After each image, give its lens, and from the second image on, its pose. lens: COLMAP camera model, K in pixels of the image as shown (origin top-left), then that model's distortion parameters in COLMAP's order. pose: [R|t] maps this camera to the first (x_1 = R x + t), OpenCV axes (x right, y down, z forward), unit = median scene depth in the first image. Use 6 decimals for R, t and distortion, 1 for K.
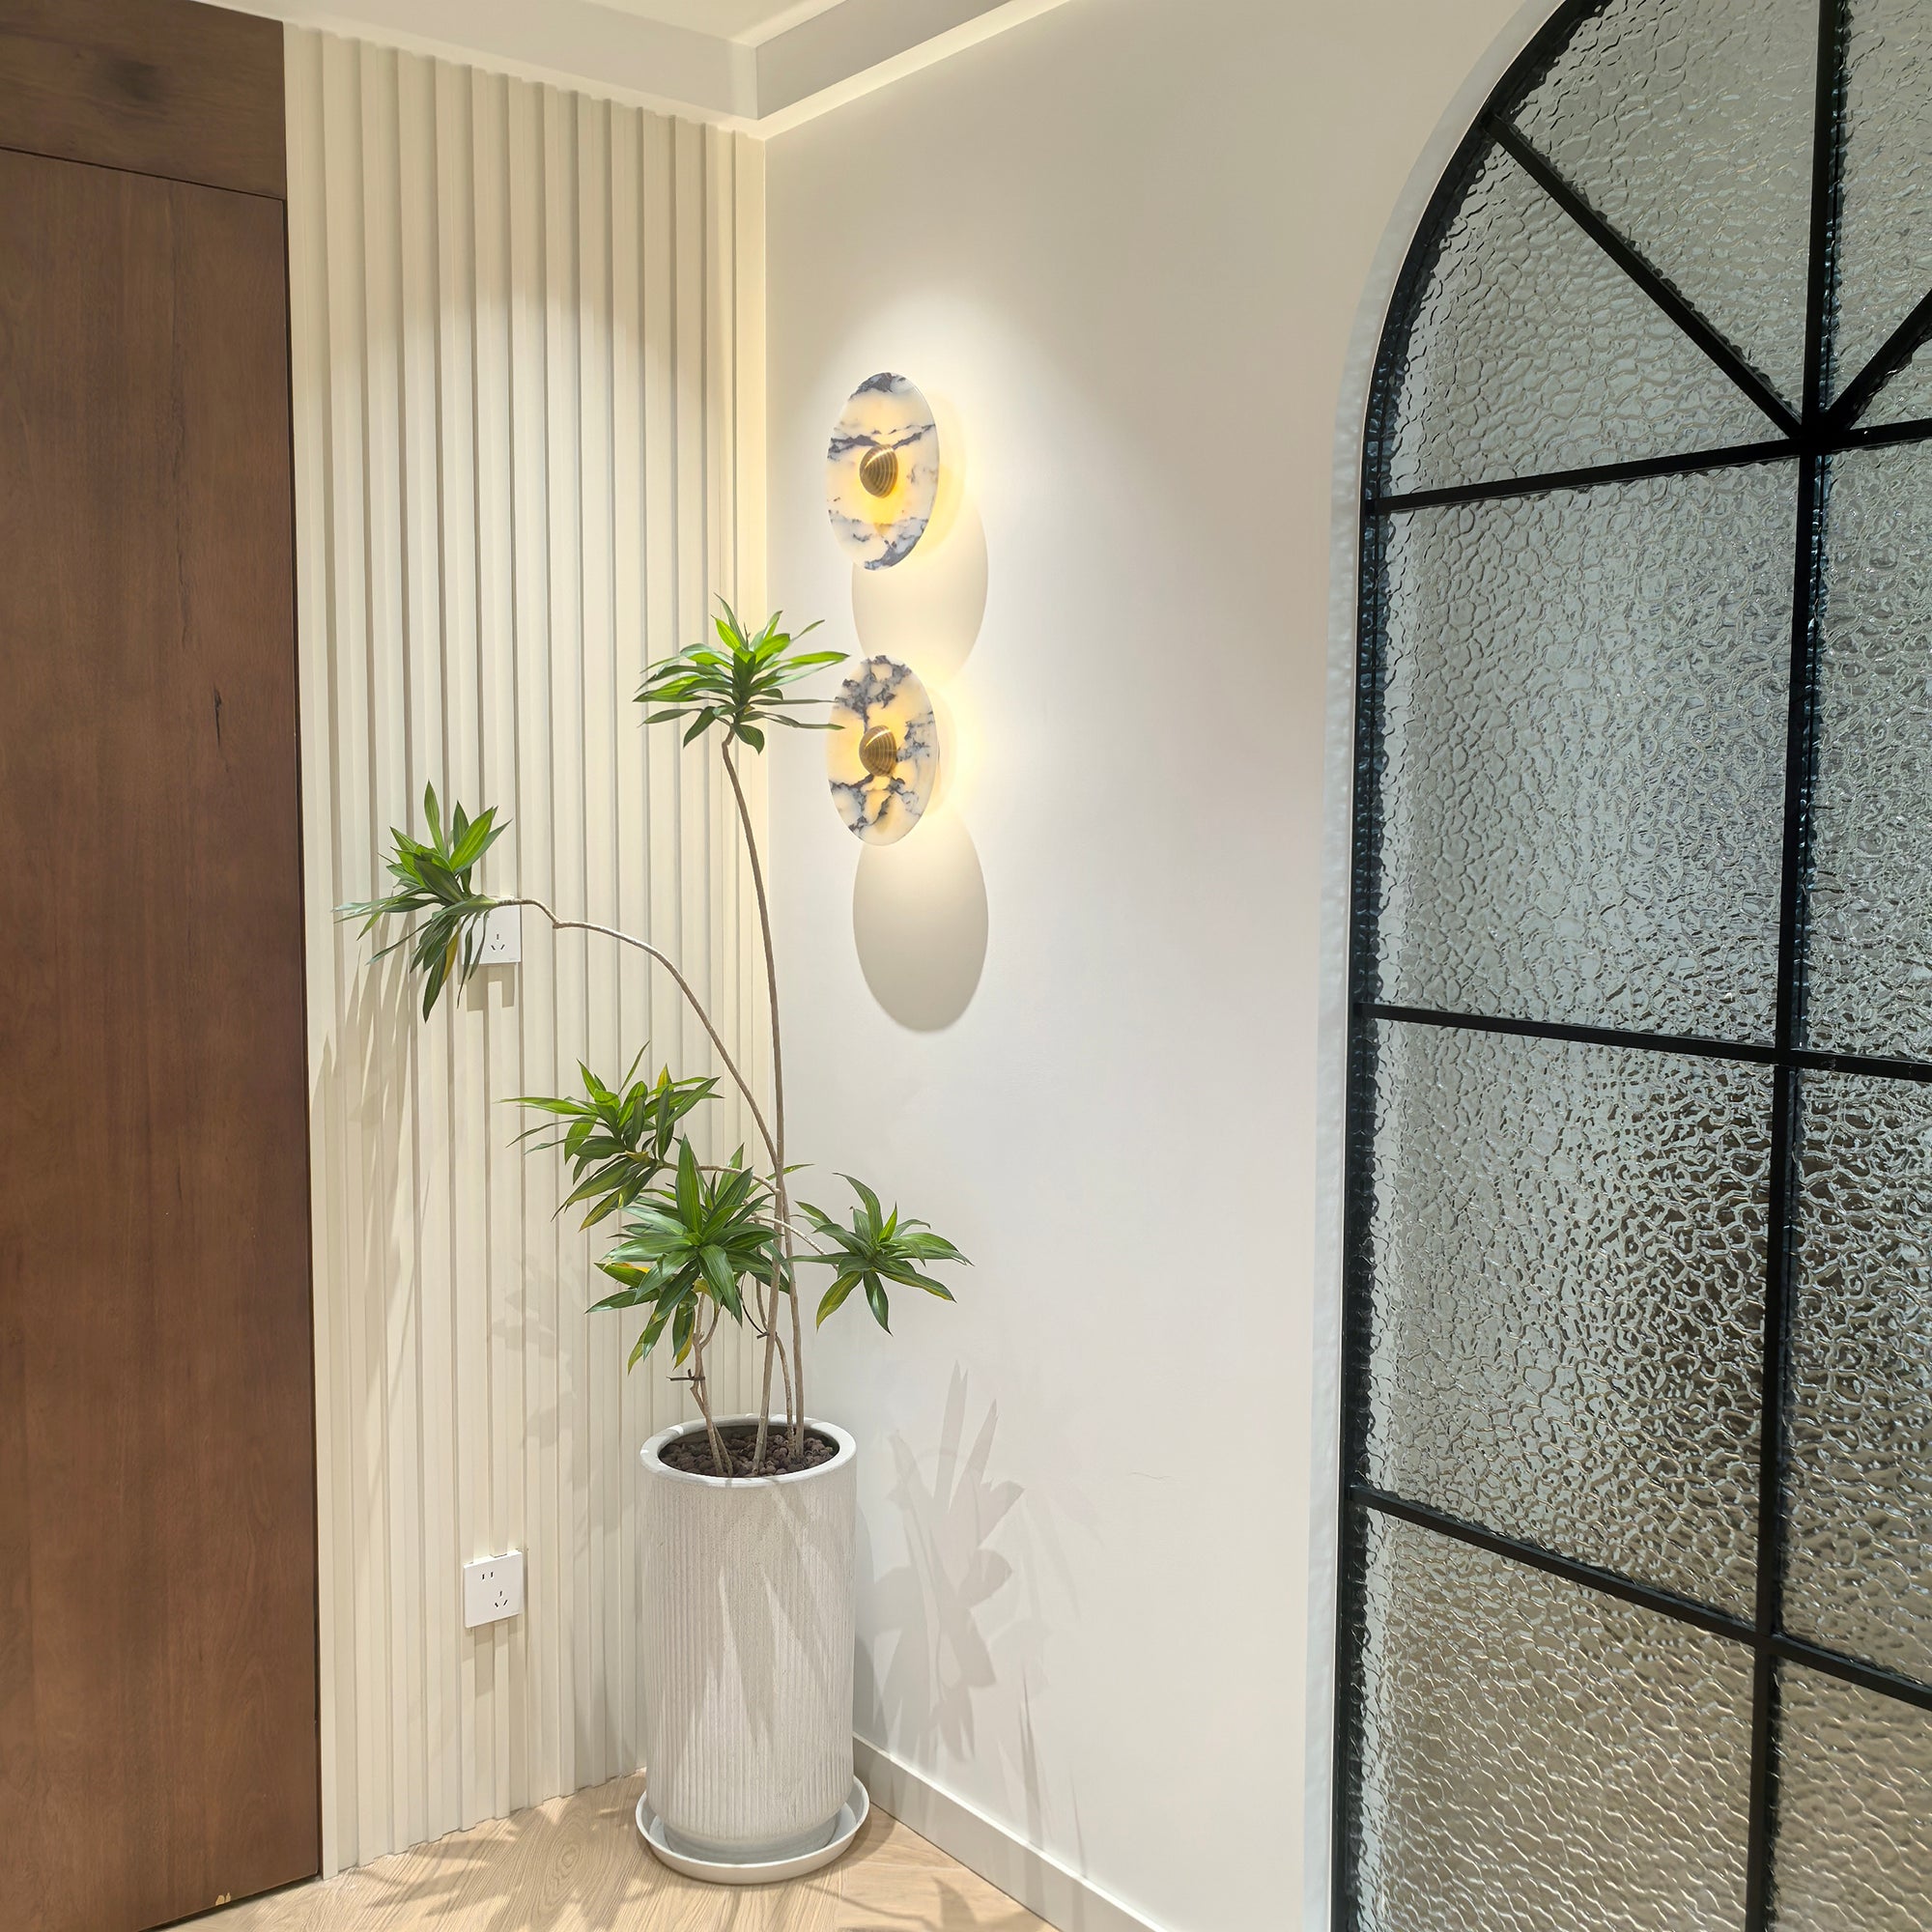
lens RADIAL K [[2523.1, 0, 969.1], [0, 2523.1, 1067.3], [0, 0, 1]] dist [0.199997, -0.861454]
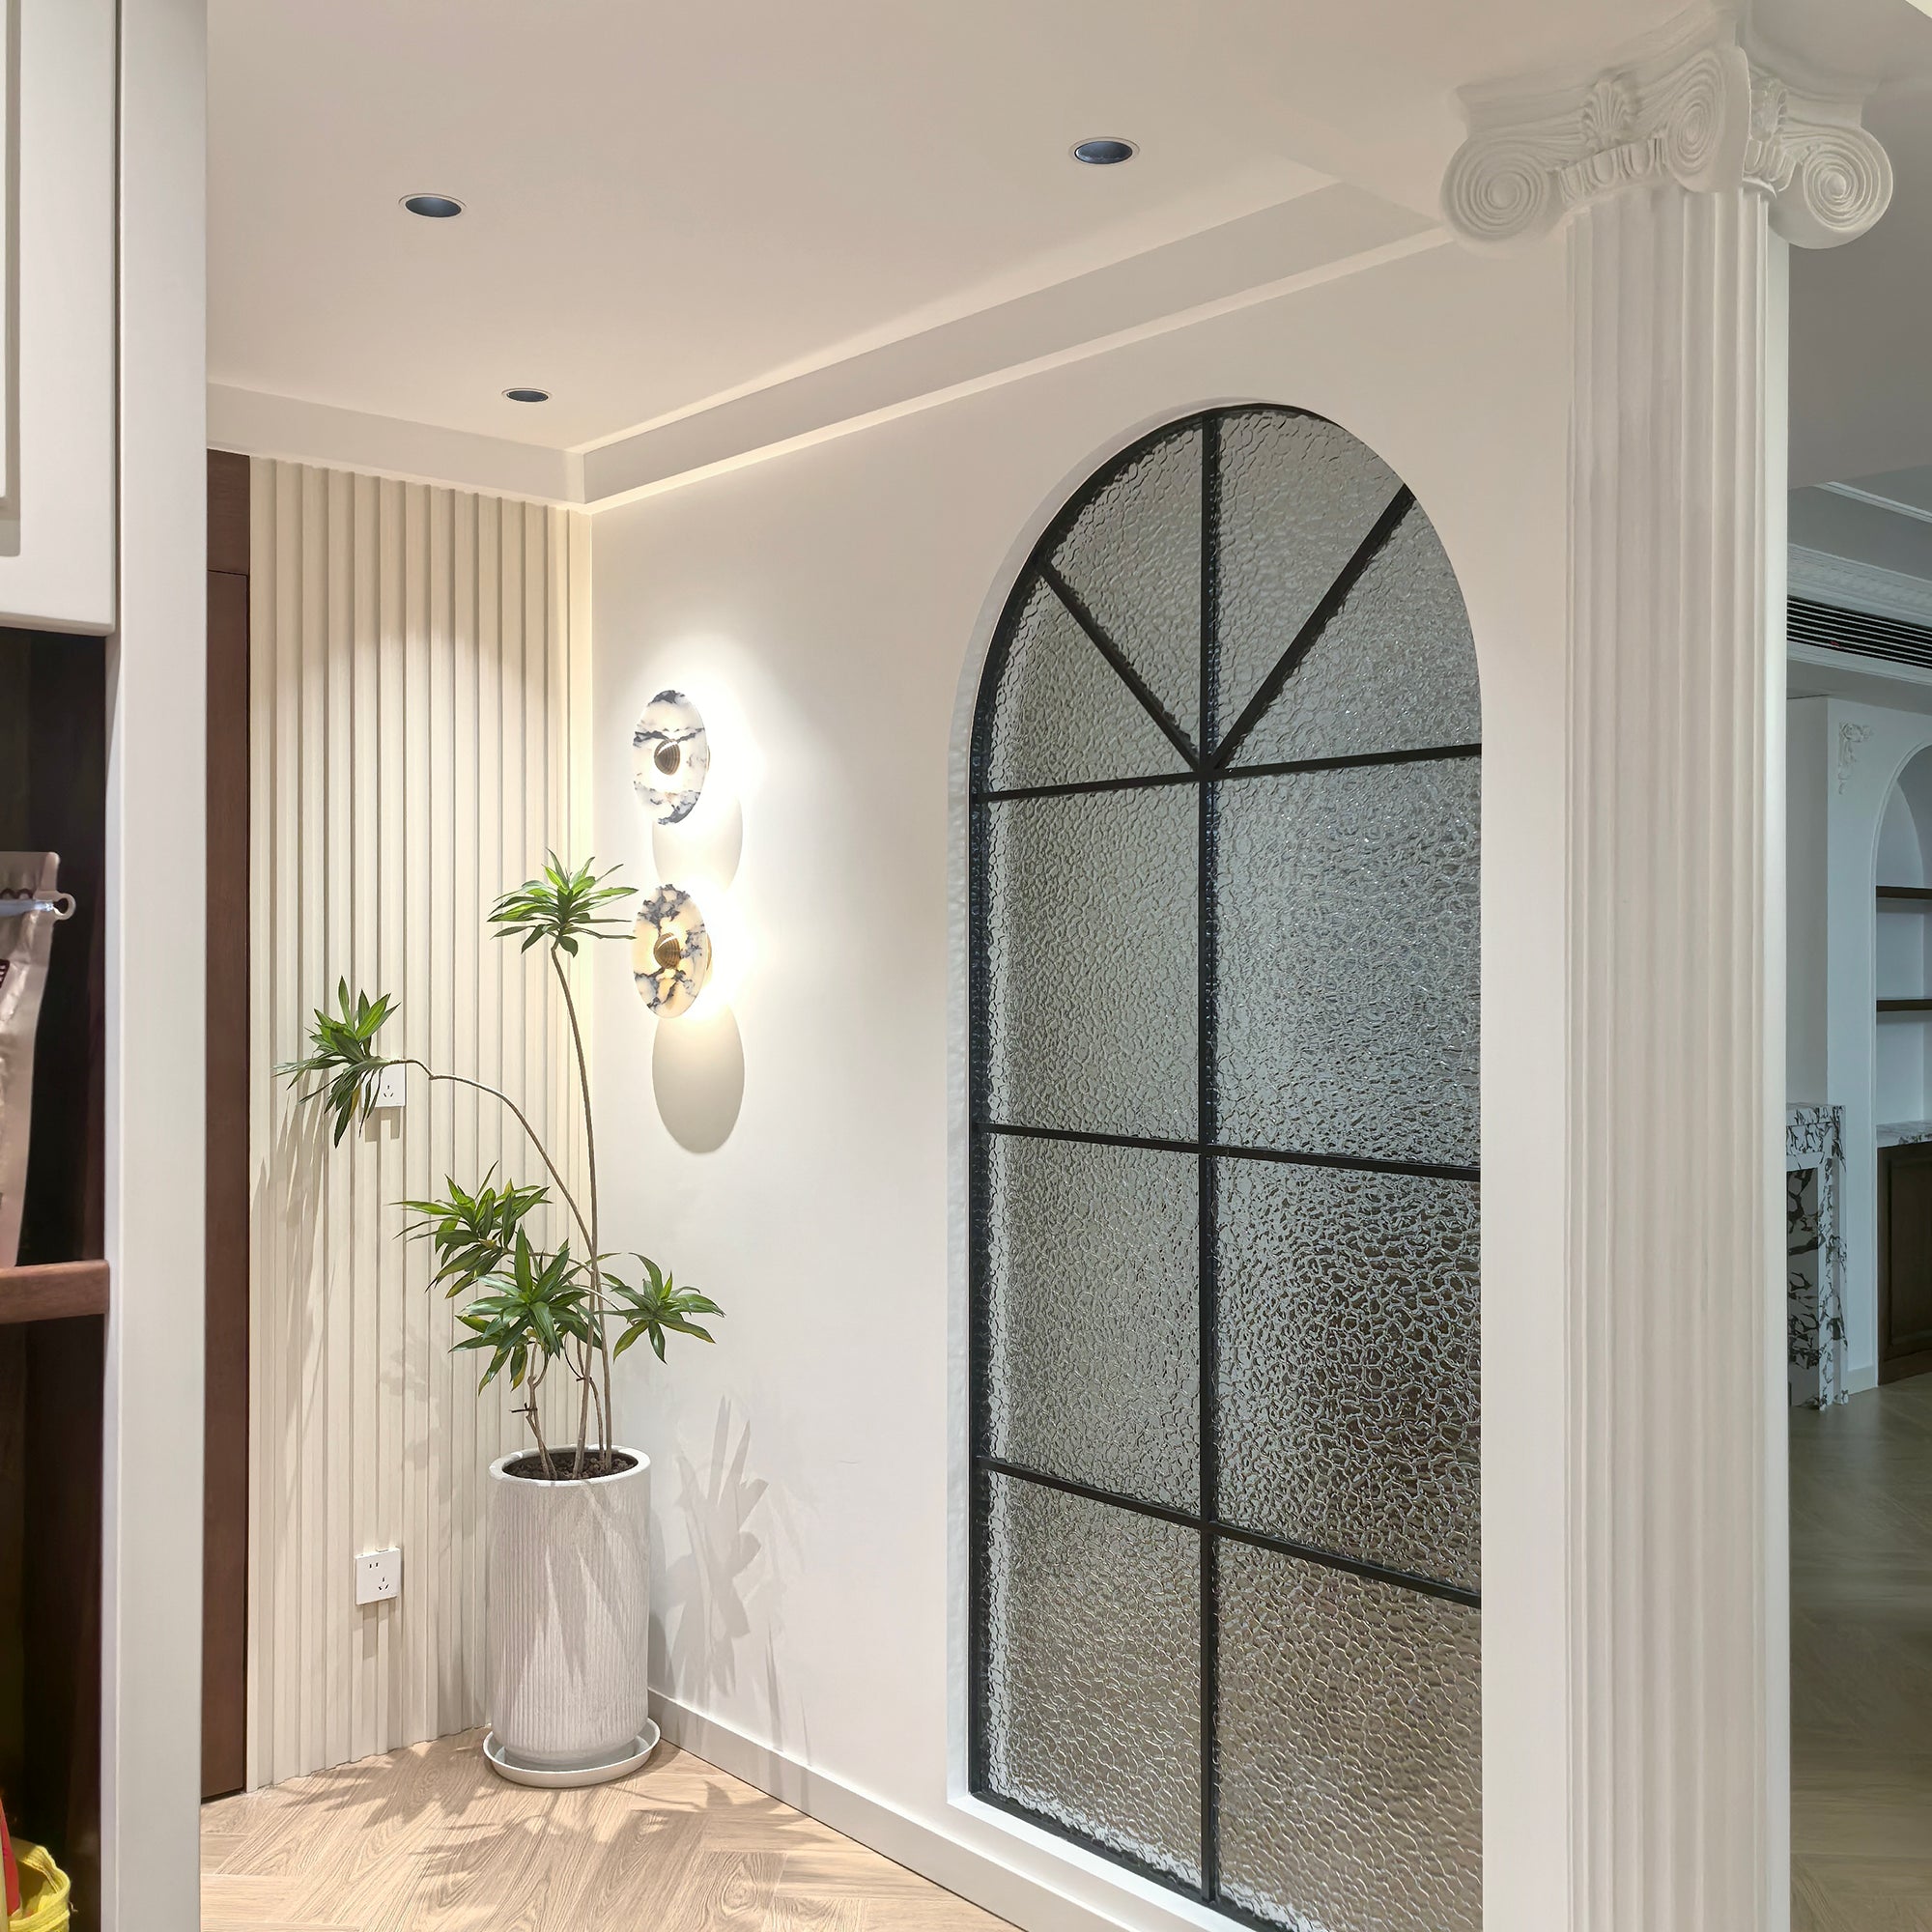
lens RADIAL K [[2527.7, 0, 966.0], [0, 2527.7, 966.0], [0, 0, 1]] dist [0.096034, -0.295124]
pose [[0.998913, -0.004301, 0.046420, 0.064618], [0.009188, 0.994369, -0.105578, 0.032328], [-0.045705, 0.105890, 0.993327, -0.396964]]
